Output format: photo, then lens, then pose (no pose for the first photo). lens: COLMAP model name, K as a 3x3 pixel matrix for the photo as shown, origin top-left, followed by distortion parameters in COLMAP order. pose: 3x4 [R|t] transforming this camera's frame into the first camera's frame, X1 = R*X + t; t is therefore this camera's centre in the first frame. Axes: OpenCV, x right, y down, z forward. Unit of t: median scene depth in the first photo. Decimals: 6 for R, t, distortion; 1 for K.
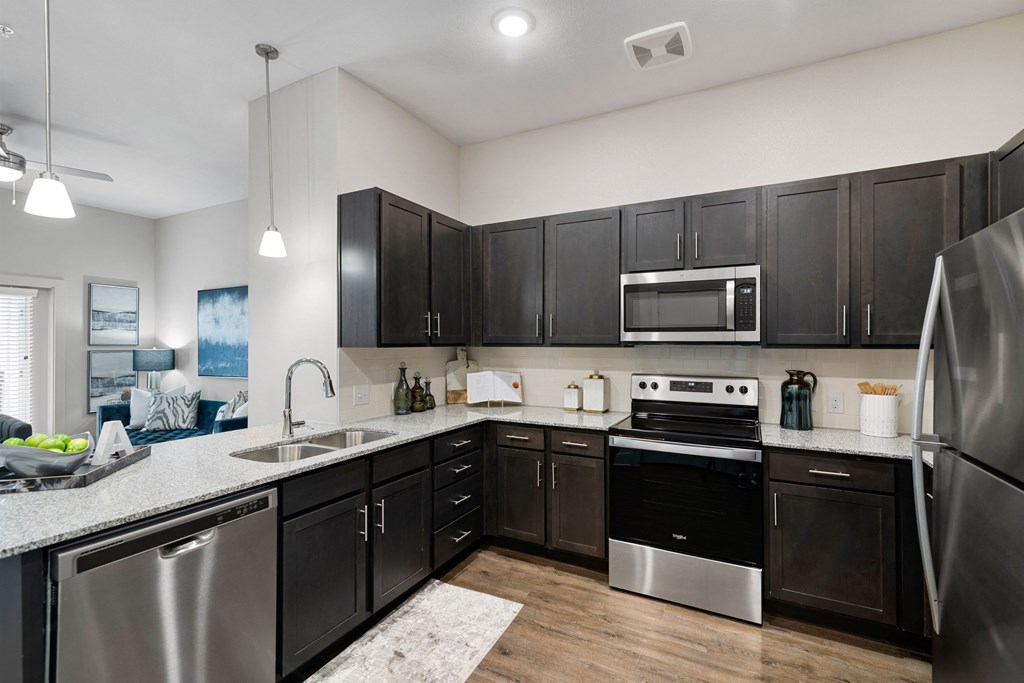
lens RADIAL K [[461.2, 0, 512.0], [0, 461.2, 341.5], [0, 0, 1]] dist [0.002635, -0.000054]
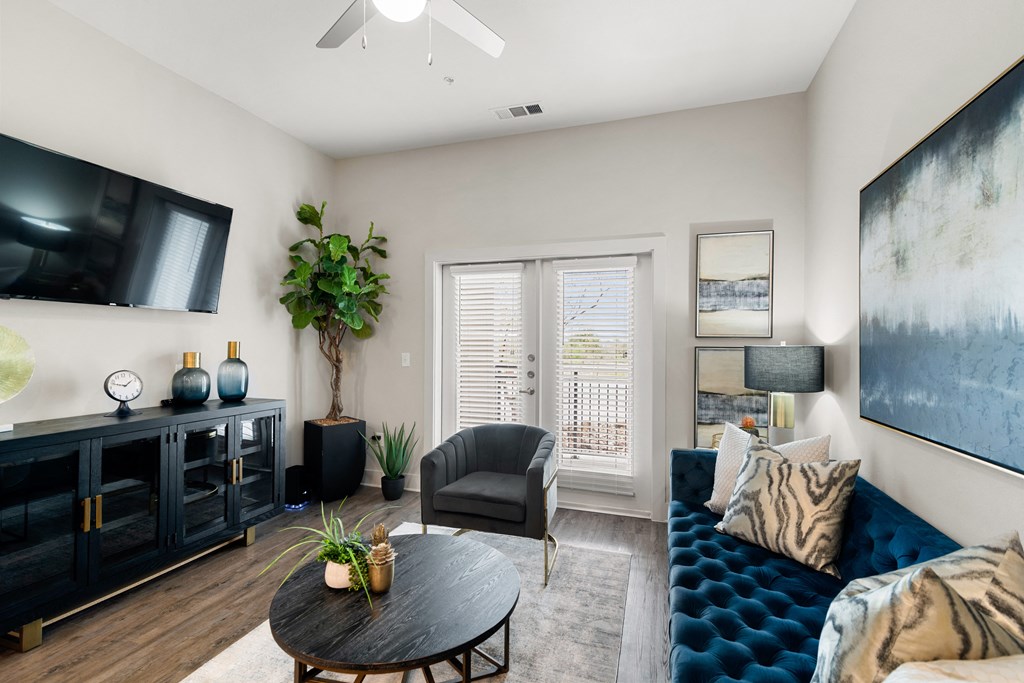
lens RADIAL K [[461.2, 0, 512.0], [0, 461.2, 341.5], [0, 0, 1]] dist [0.002635, -0.000054]
pose [[0.158840, -0.000056, -0.987304, -0.358954], [-0.002916, 0.999996, -0.000526, 0.014067], [0.987300, 0.002963, 0.158839, 0.669749]]
